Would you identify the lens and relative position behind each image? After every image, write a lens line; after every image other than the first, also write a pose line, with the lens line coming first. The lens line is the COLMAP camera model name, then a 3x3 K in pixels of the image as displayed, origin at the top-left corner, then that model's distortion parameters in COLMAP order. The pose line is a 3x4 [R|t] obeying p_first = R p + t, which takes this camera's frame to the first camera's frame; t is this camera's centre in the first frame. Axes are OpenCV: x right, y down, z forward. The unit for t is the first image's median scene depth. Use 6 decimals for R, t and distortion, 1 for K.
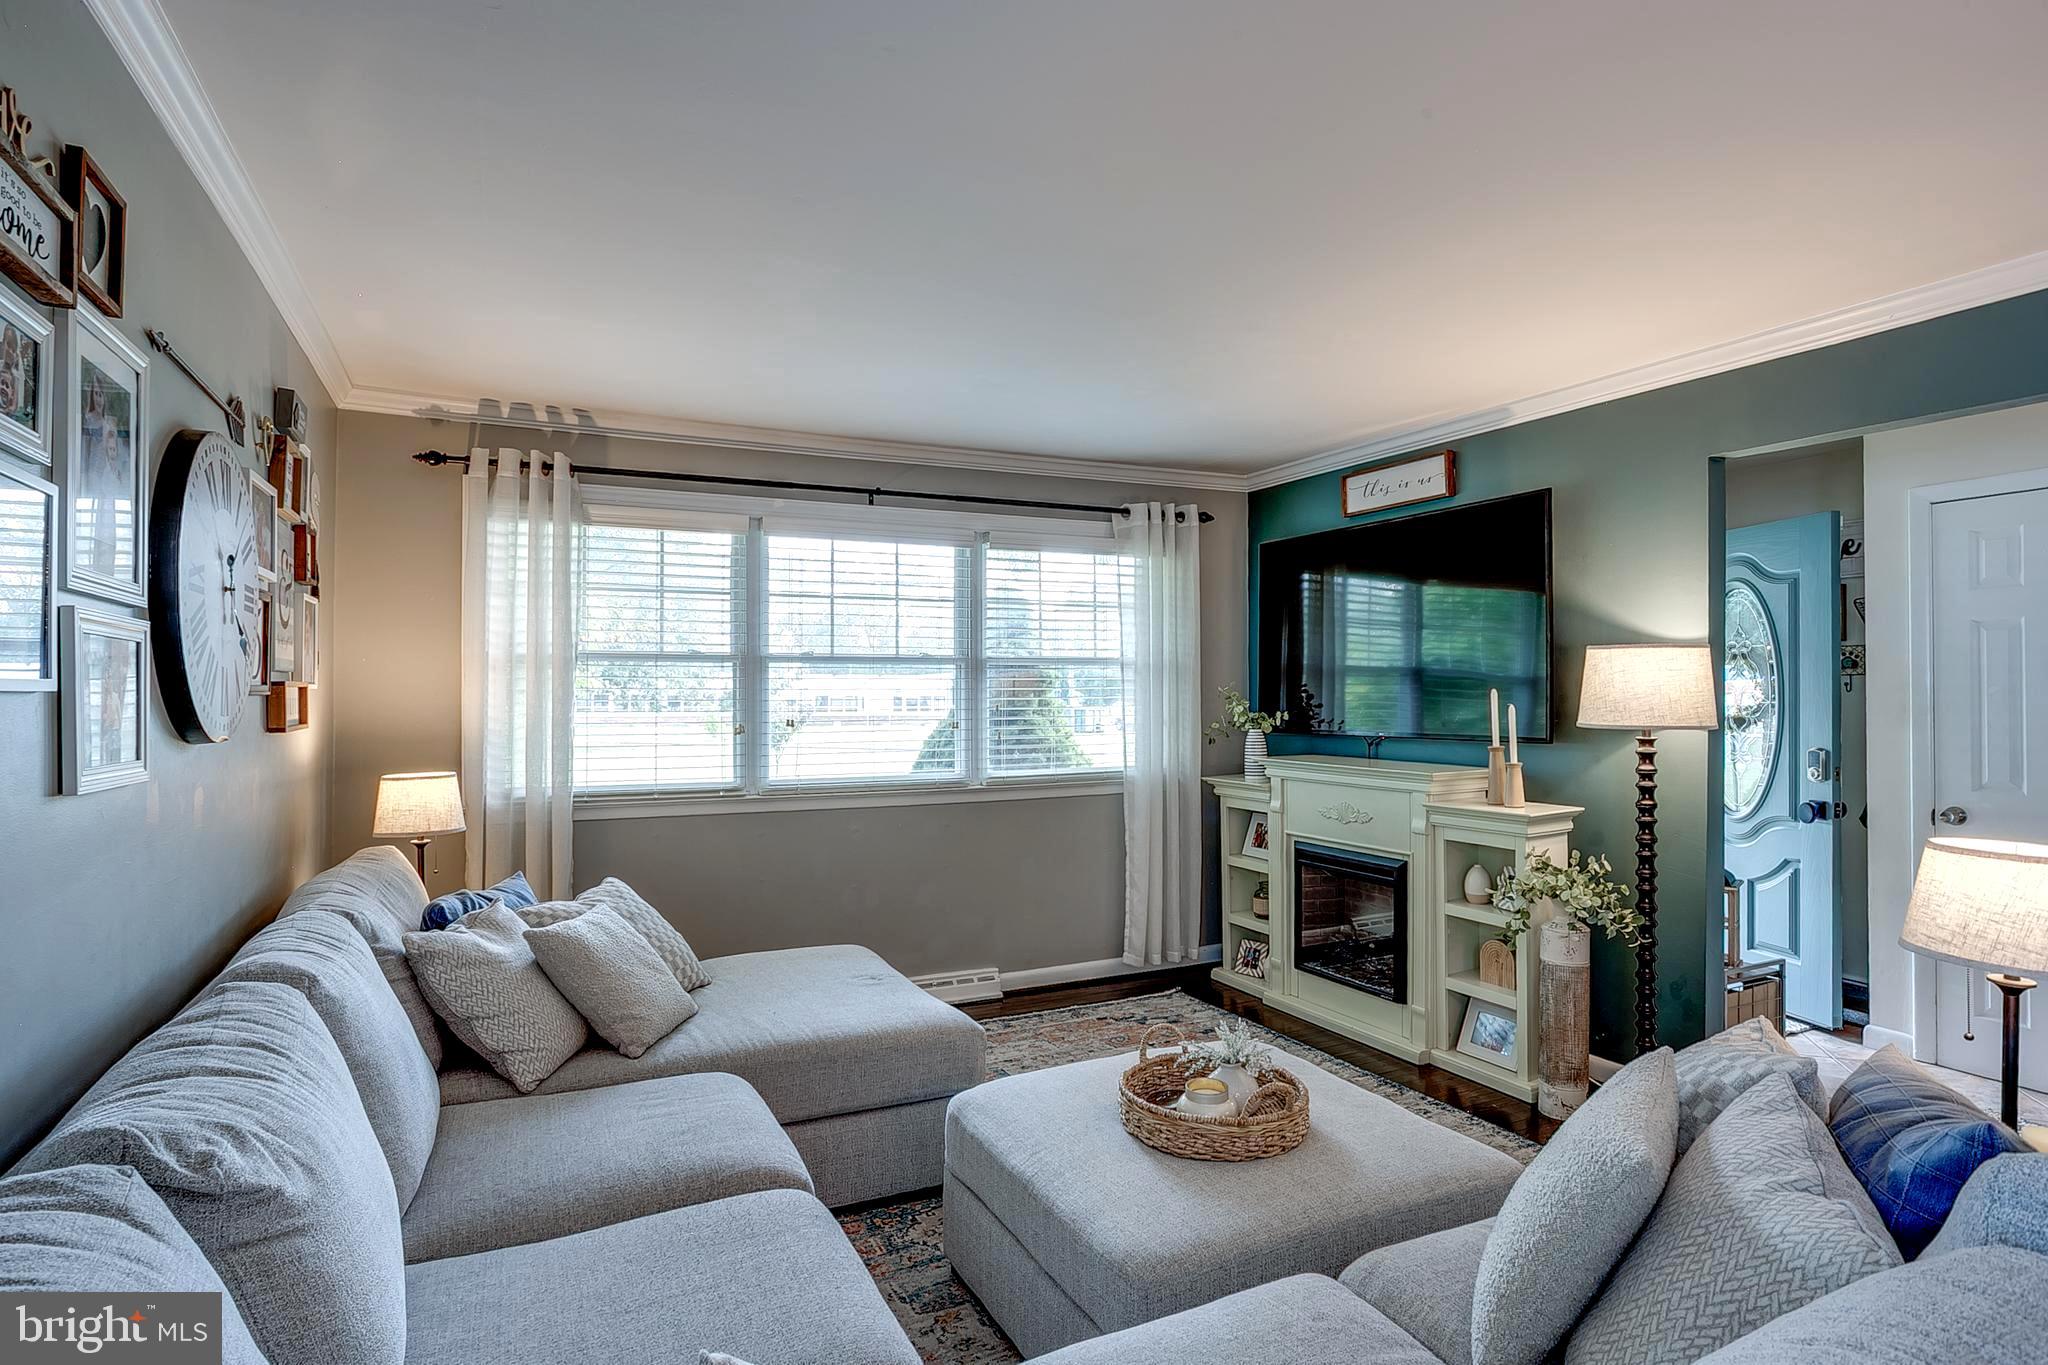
lens RADIAL K [[1070.7, 0, 1010.0], [0, 1070.7, 690.1], [0, 0, 1]] dist [-0.070711, 0.070123]
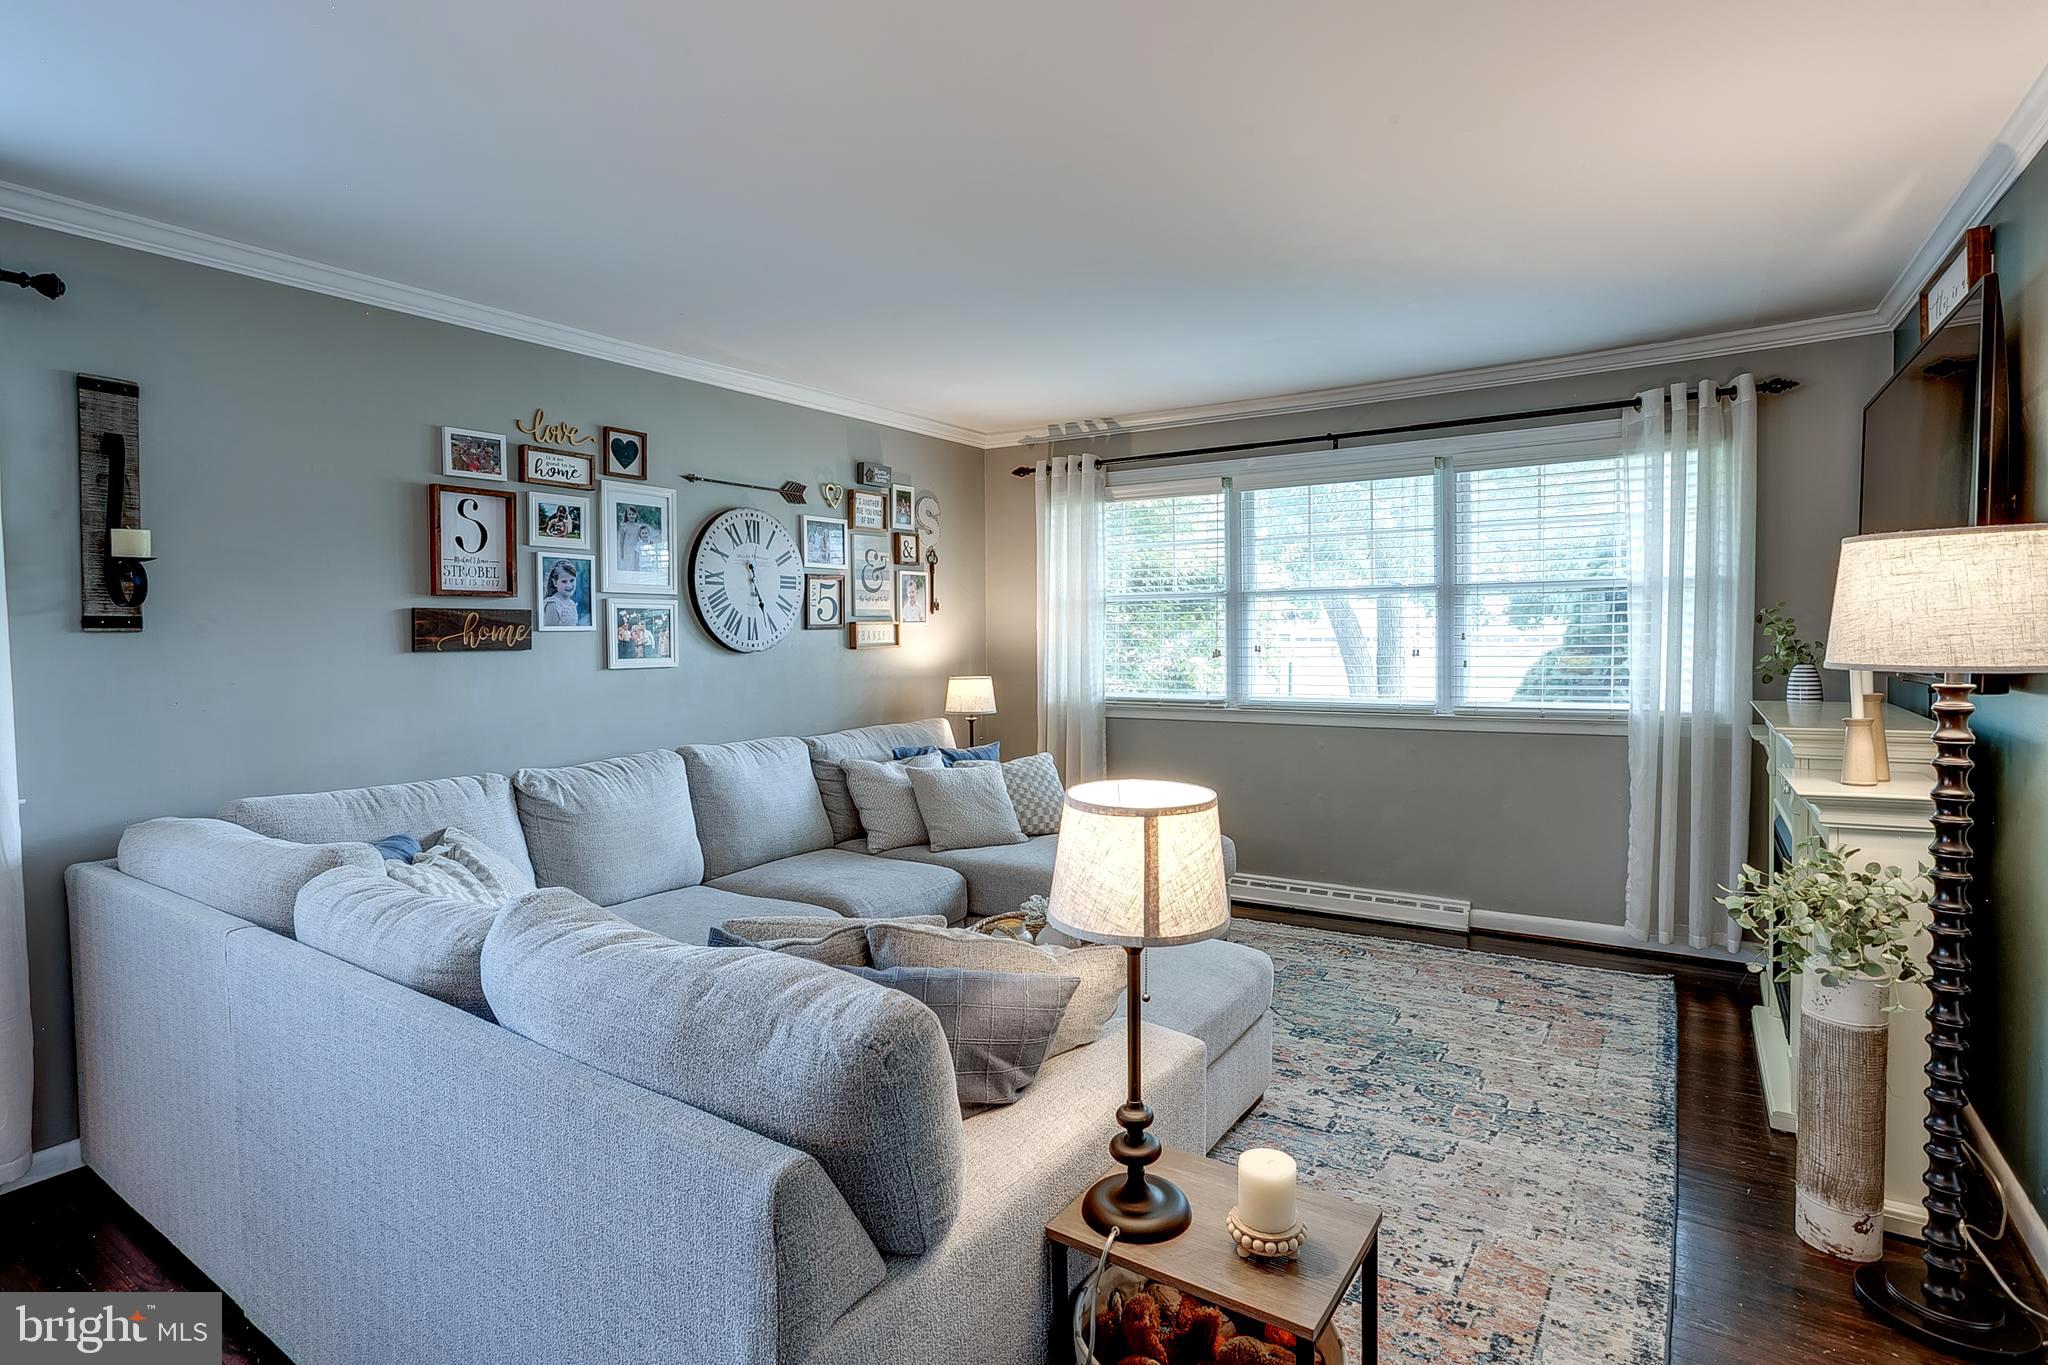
lens RADIAL K [[1033.4, 0, 1000.0], [0, 1033.4, 667.7], [0, 0, 1]] dist [-0.063354, 0.036811]
pose [[0.509973, 0.026219, -0.859791, 0.643445], [0.015271, 0.999102, 0.039525, 0.002606], [0.860055, -0.033287, 0.509115, 0.182830]]
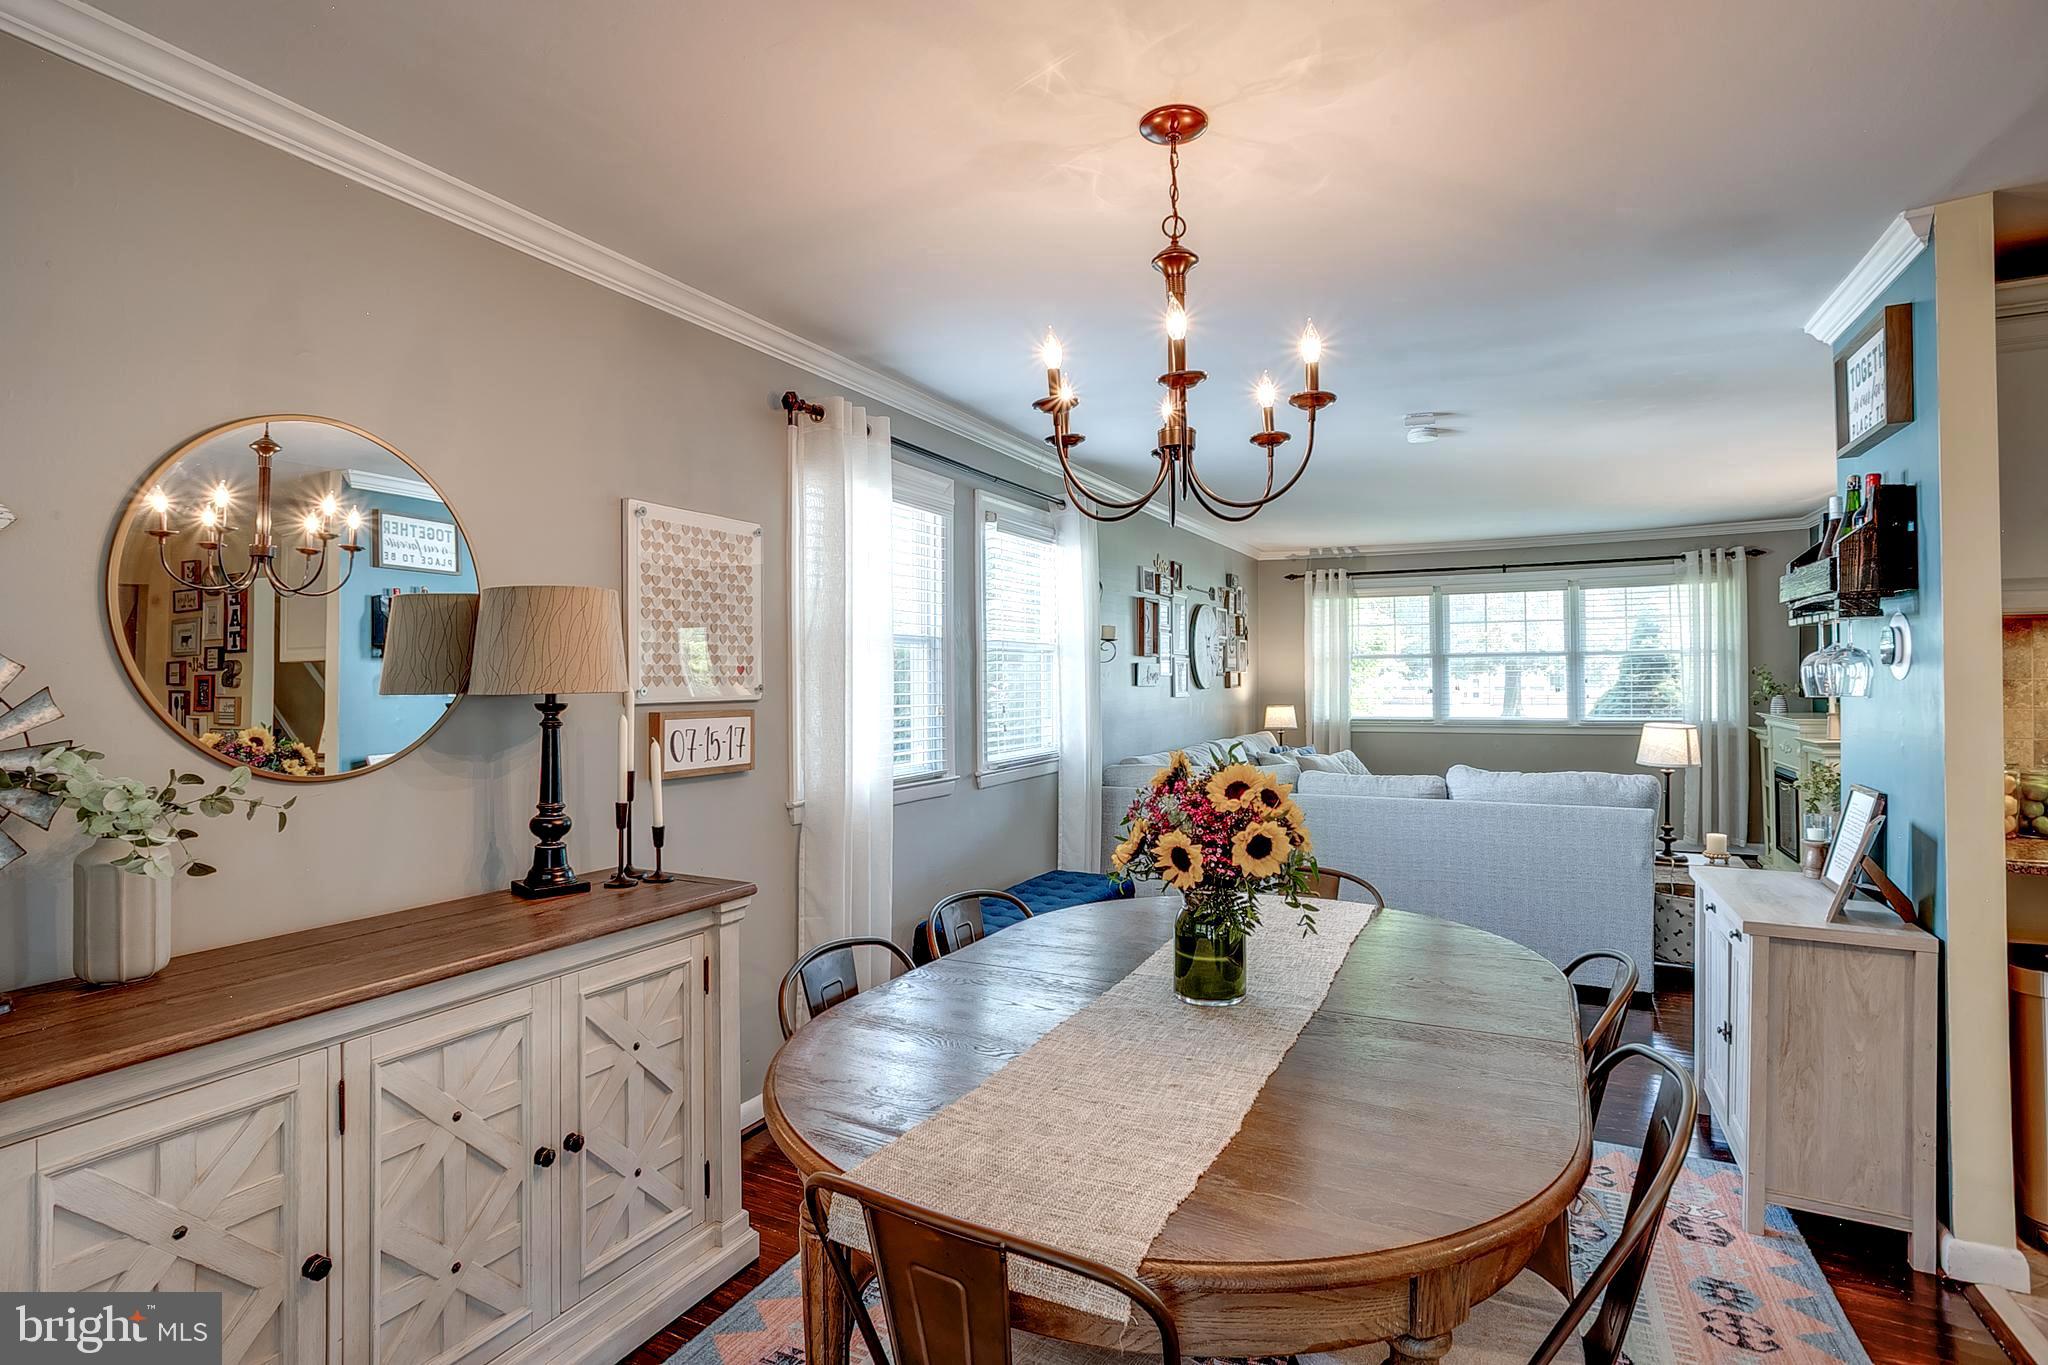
lens RADIAL K [[1033.4, 0, 1000.0], [0, 1033.4, 667.7], [0, 0, 1]] dist [-0.063354, 0.036811]
pose [[0.608071, -0.011983, -0.793792, 0.806495], [0.010218, 0.999921, -0.007267, -0.002647], [0.793817, -0.003692, 0.608146, -0.849730]]
